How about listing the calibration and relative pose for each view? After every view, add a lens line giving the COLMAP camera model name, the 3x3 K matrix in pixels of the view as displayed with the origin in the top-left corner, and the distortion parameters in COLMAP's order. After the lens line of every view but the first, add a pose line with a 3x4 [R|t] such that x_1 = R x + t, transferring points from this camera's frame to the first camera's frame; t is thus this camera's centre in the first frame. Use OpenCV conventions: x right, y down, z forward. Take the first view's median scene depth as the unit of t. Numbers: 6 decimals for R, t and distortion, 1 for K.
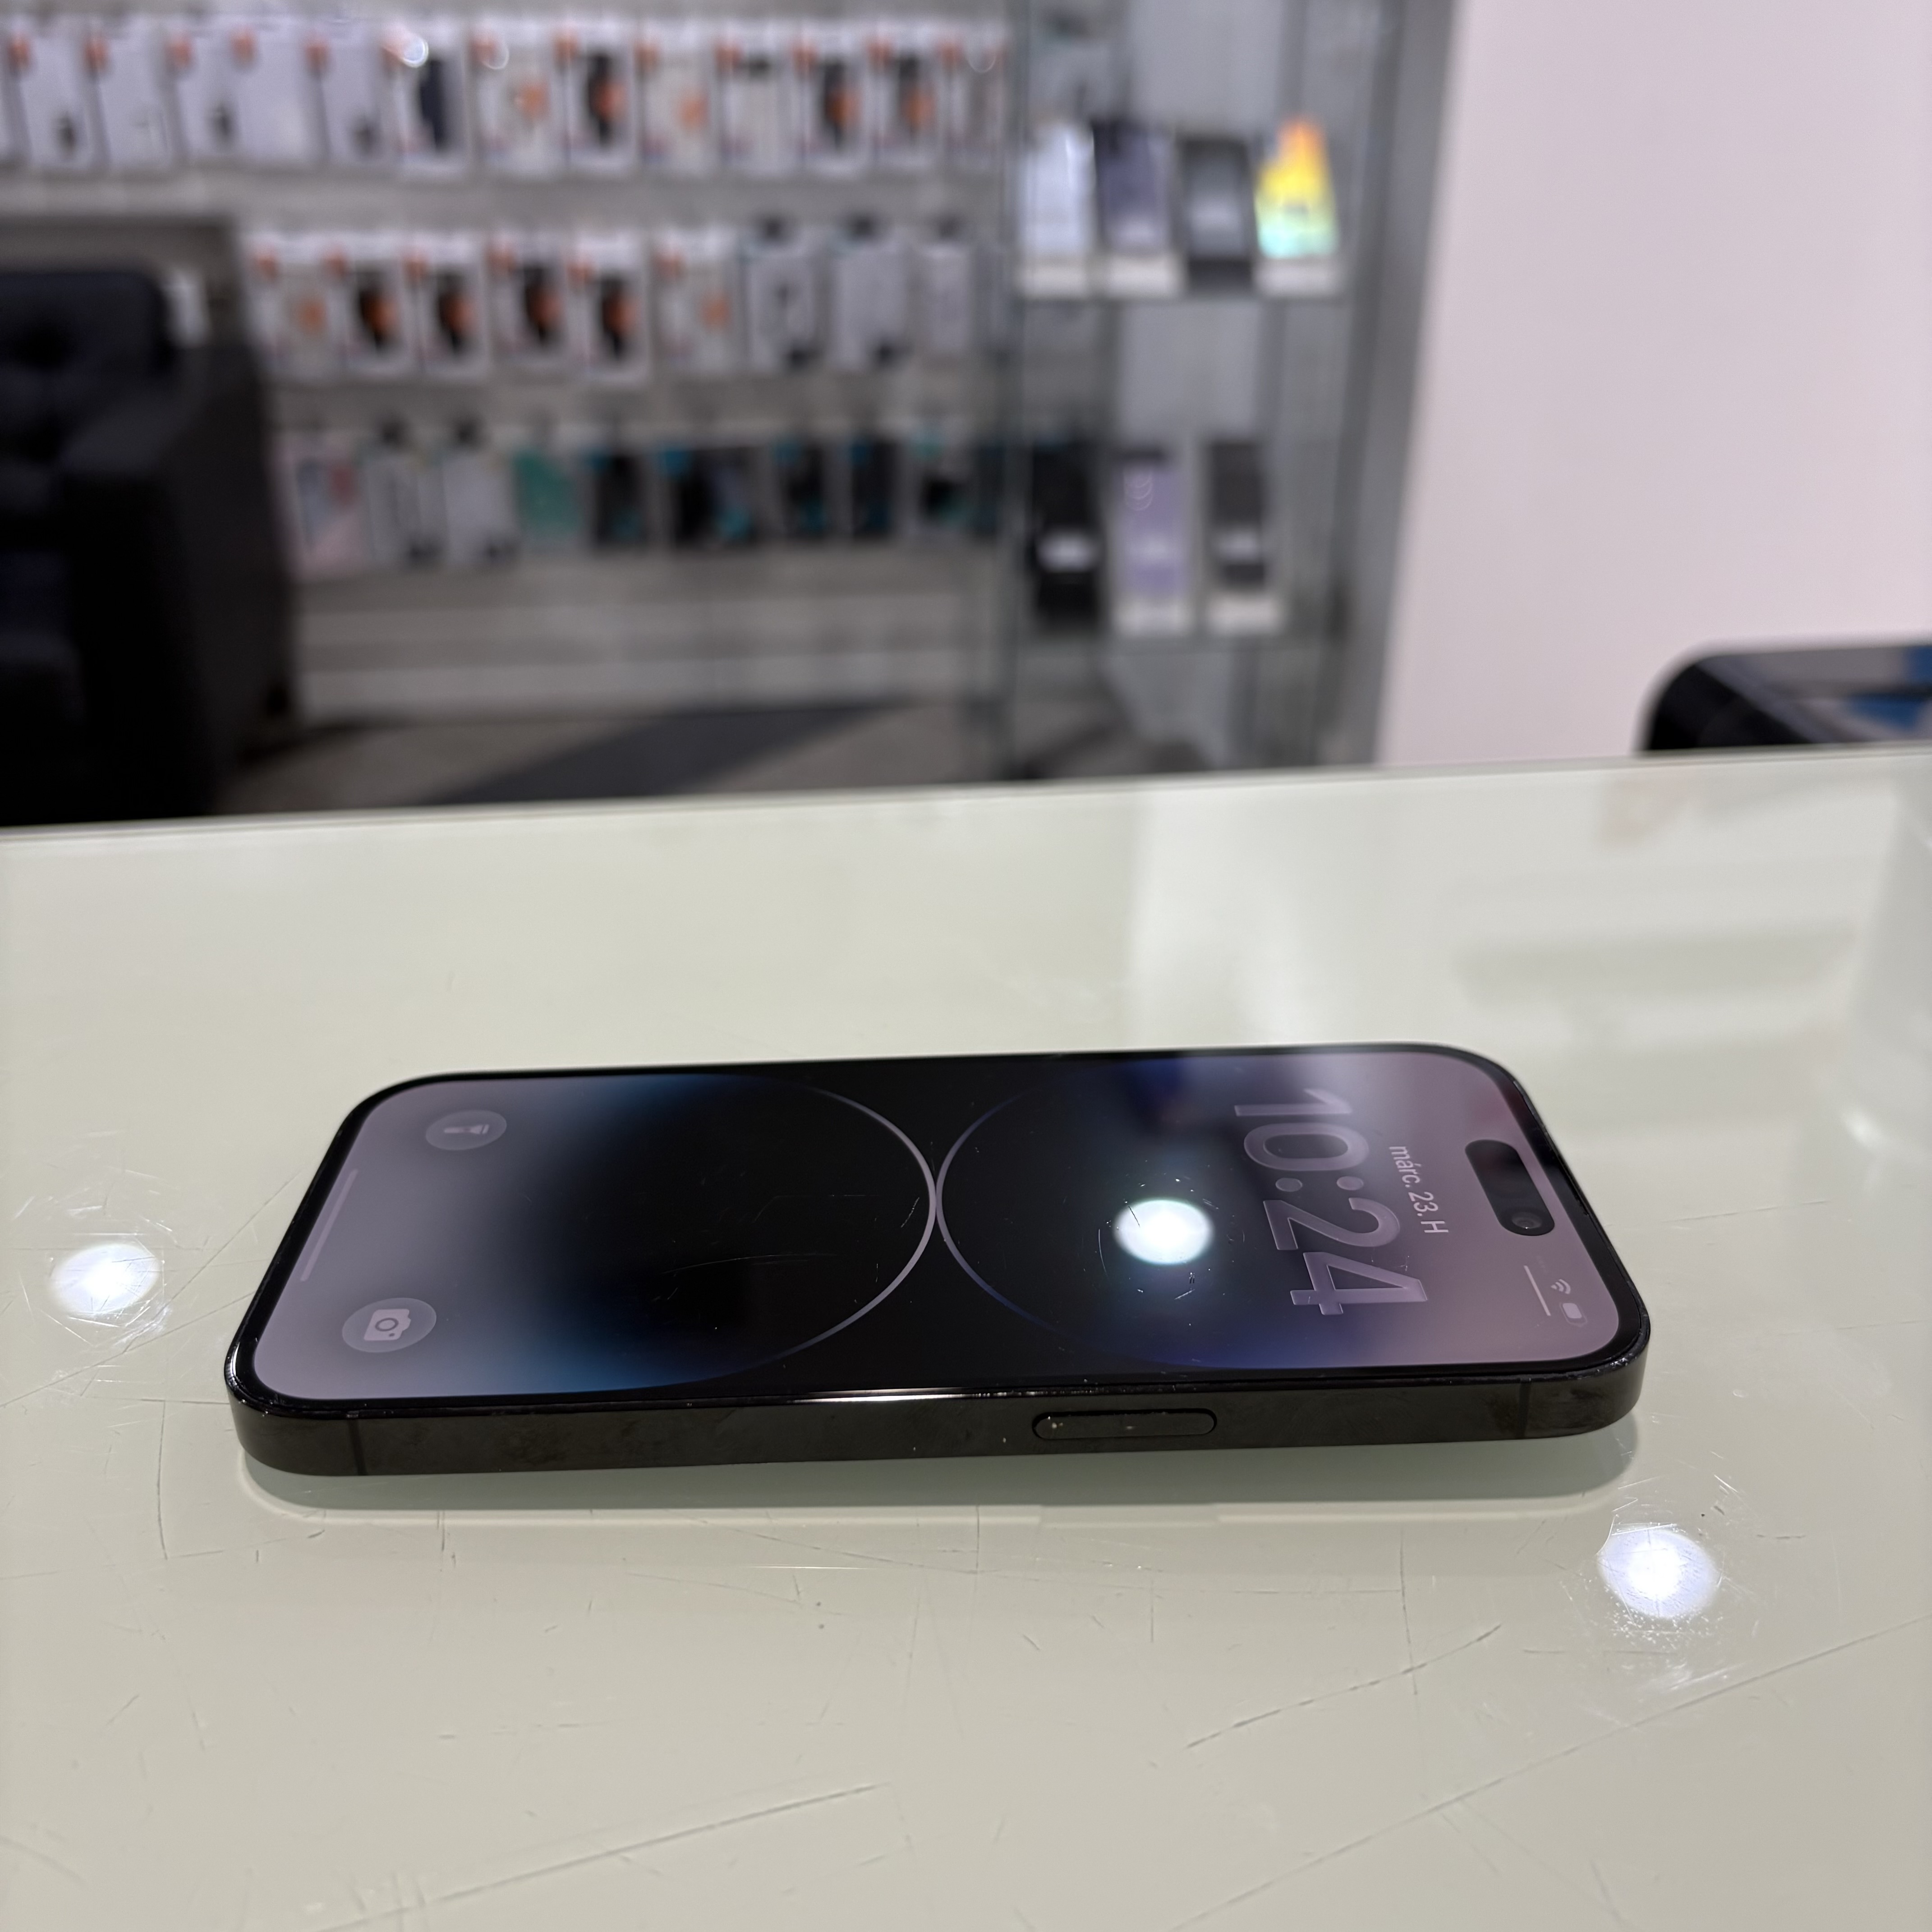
lens RADIAL K [[2072.2, 0, 953.2], [0, 2072.2, 952.6], [0, 0, 1]] dist [0.014142, 0.000000]
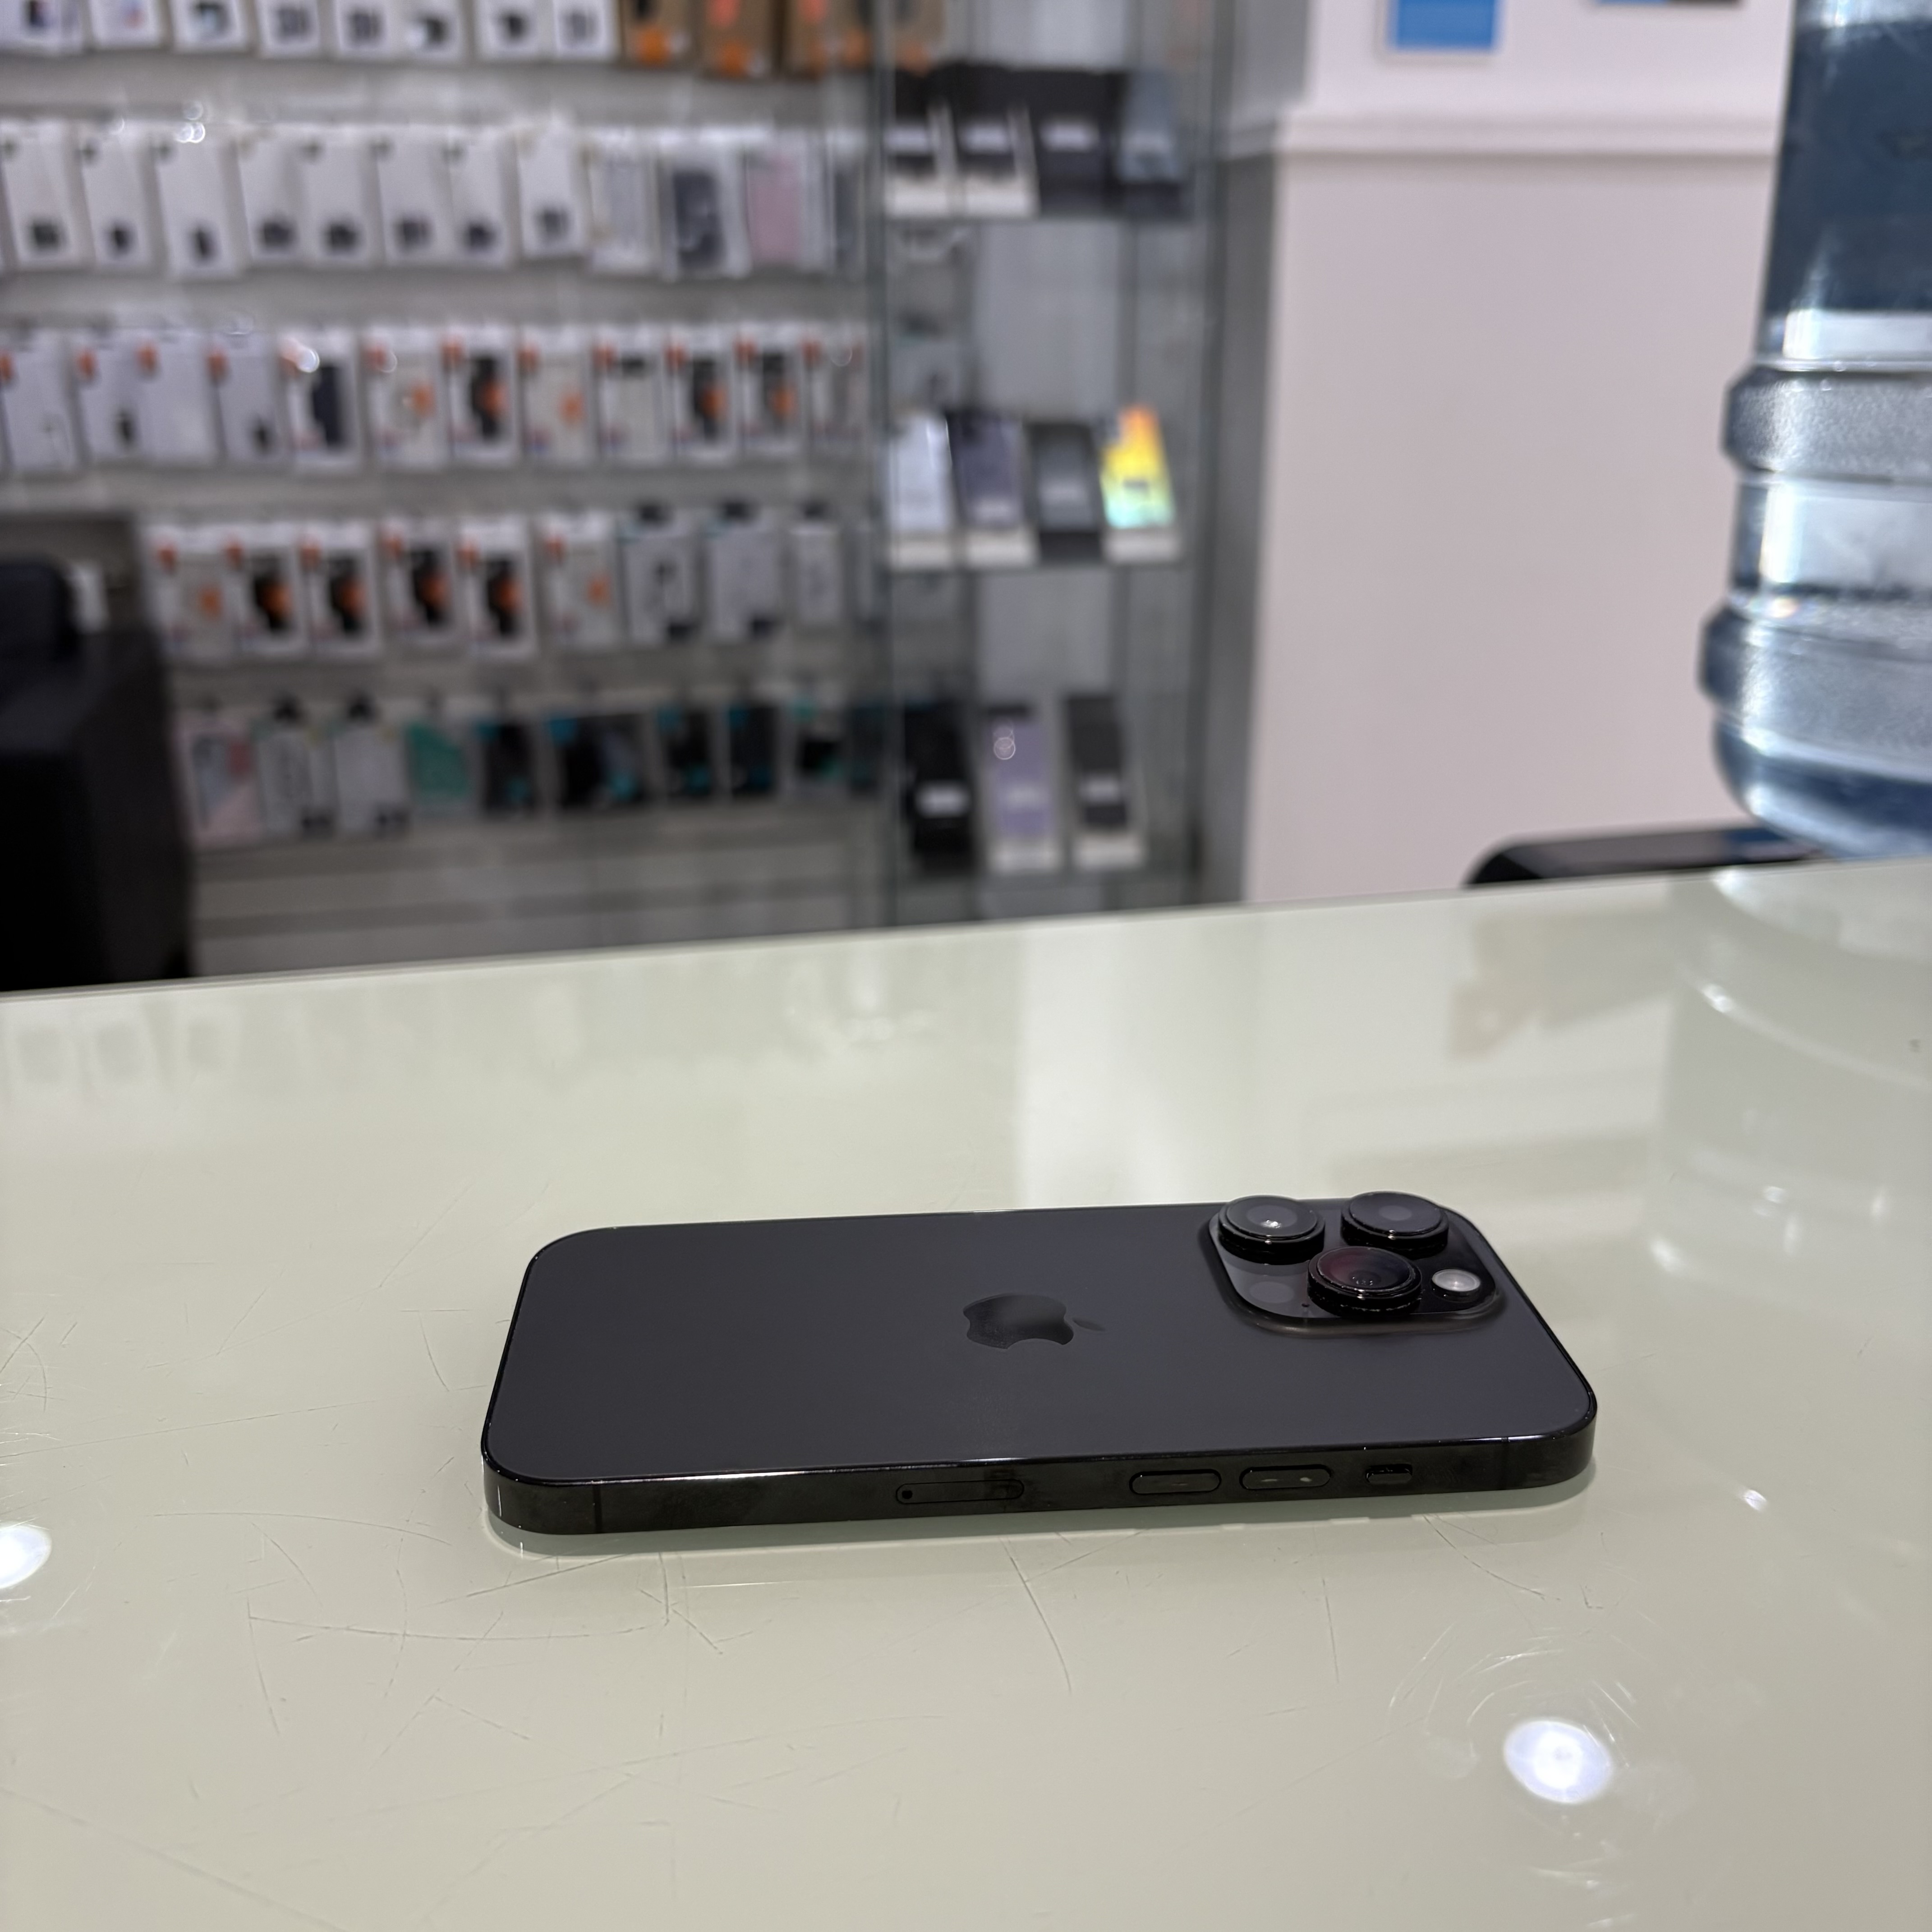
lens RADIAL K [[2072.2, 0, 951.9], [0, 2072.2, 984.9], [0, 0, 1]] dist [0.014142, 0.000000]
pose [[0.997723, -0.034023, 0.058234, -0.003389], [0.040217, 0.993257, -0.108731, 0.013574], [-0.054142, 0.110825, 0.992364, -0.036795]]
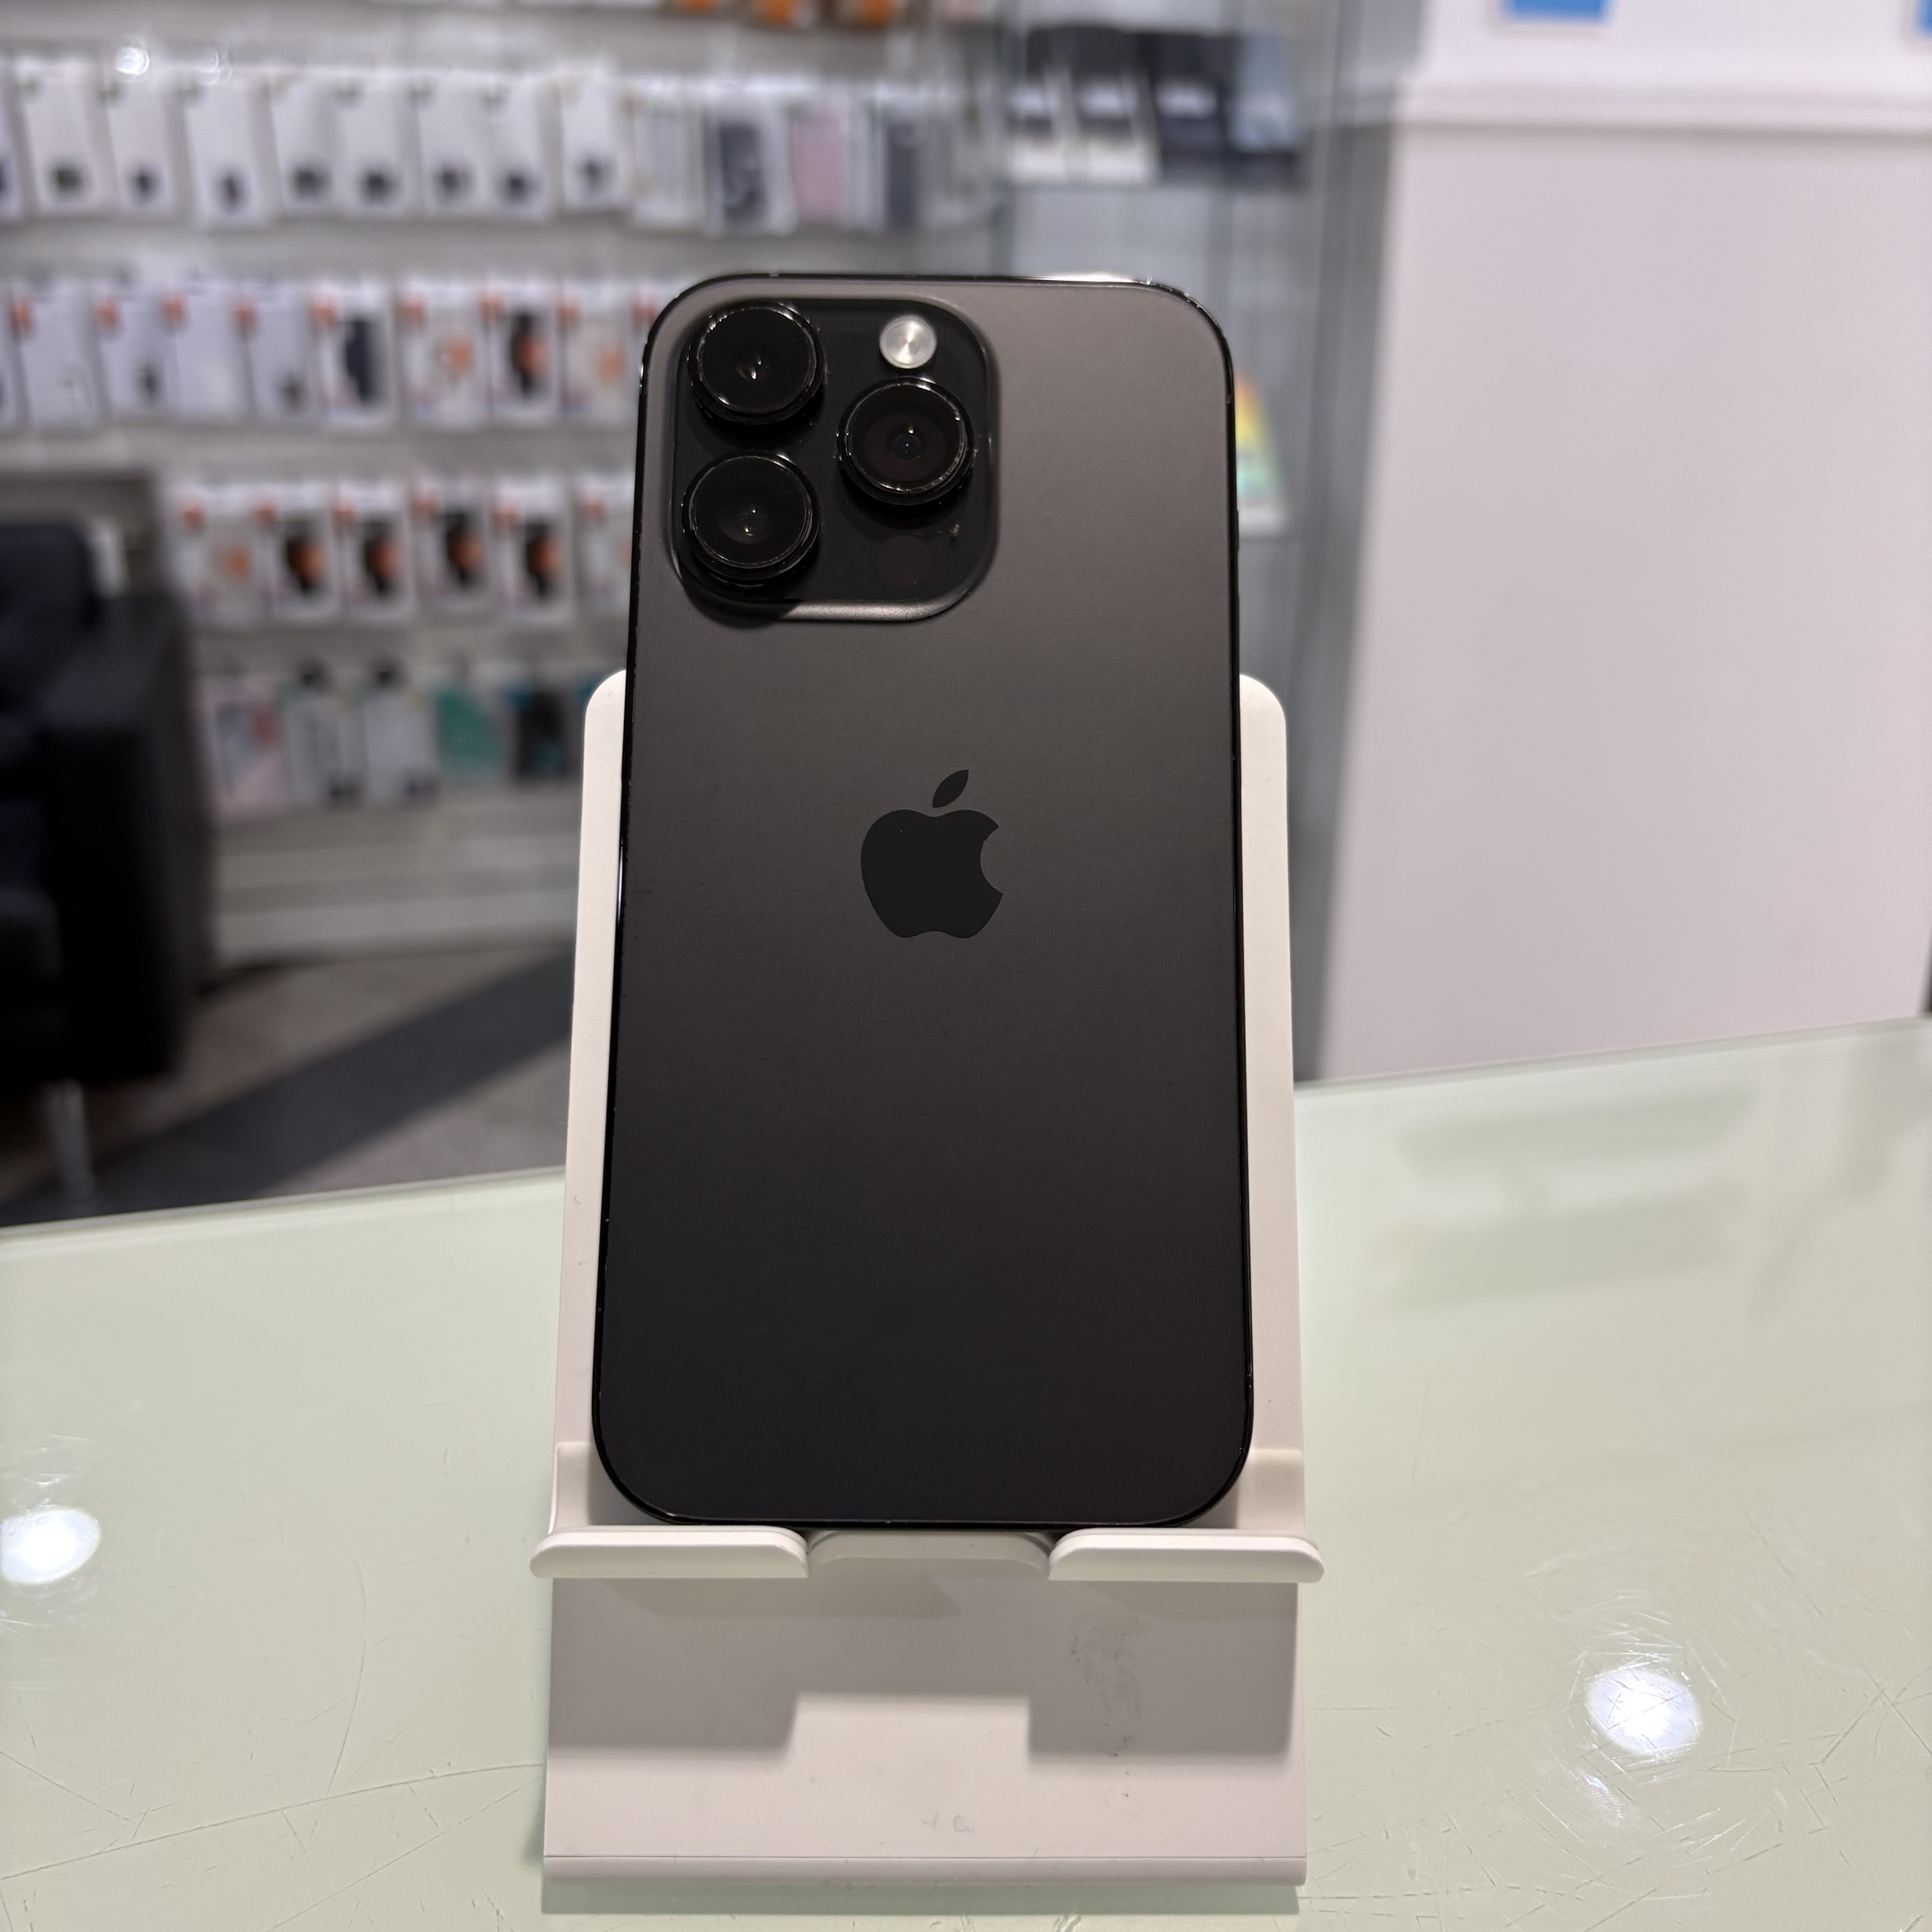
lens RADIAL K [[2072.2, 0, 949.2], [0, 2072.2, 979.5], [0, 0, 1]] dist [0.014142, 0.000000]
pose [[0.990779, -0.046516, 0.127250, -0.104045], [0.057097, 0.995094, -0.080801, -0.004345], [-0.122867, 0.087321, 0.988574, -0.023270]]
